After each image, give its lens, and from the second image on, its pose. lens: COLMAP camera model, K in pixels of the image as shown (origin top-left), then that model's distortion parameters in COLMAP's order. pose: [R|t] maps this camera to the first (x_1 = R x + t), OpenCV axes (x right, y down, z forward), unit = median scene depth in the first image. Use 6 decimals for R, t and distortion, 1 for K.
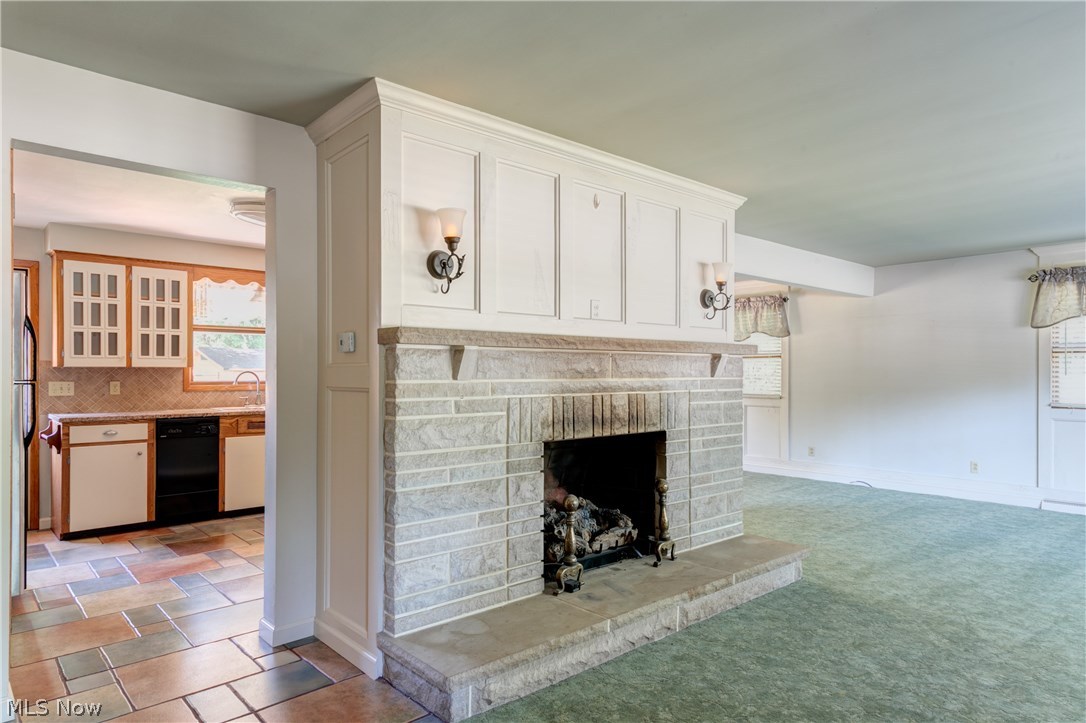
lens RADIAL K [[658.0, 0, 549.5], [0, 658.0, 368.8], [0, 0, 1]] dist [0.010581, 0.001966]
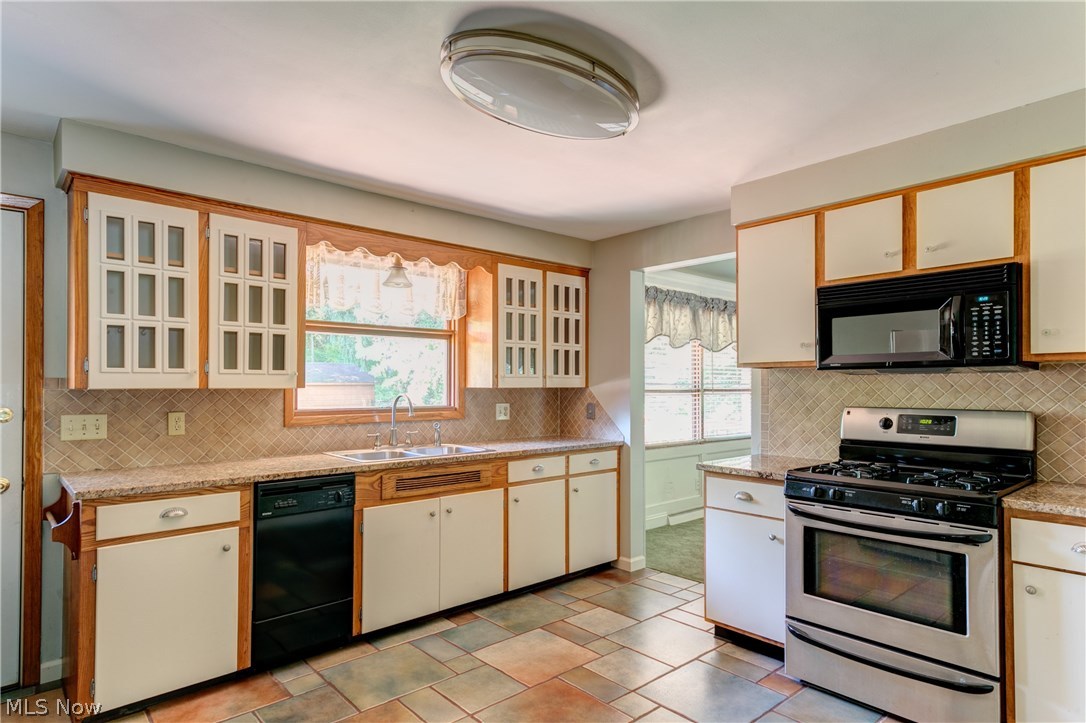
lens RADIAL K [[618.4, 0, 557.3], [0, 618.4, 375.0], [0, 0, 1]] dist [0.014859, -0.000010]
pose [[0.999989, -0.001274, 0.004448, -0.363113], [0.001335, 0.999903, -0.013883, -0.007243], [-0.004429, 0.013889, 0.999894, 0.503691]]
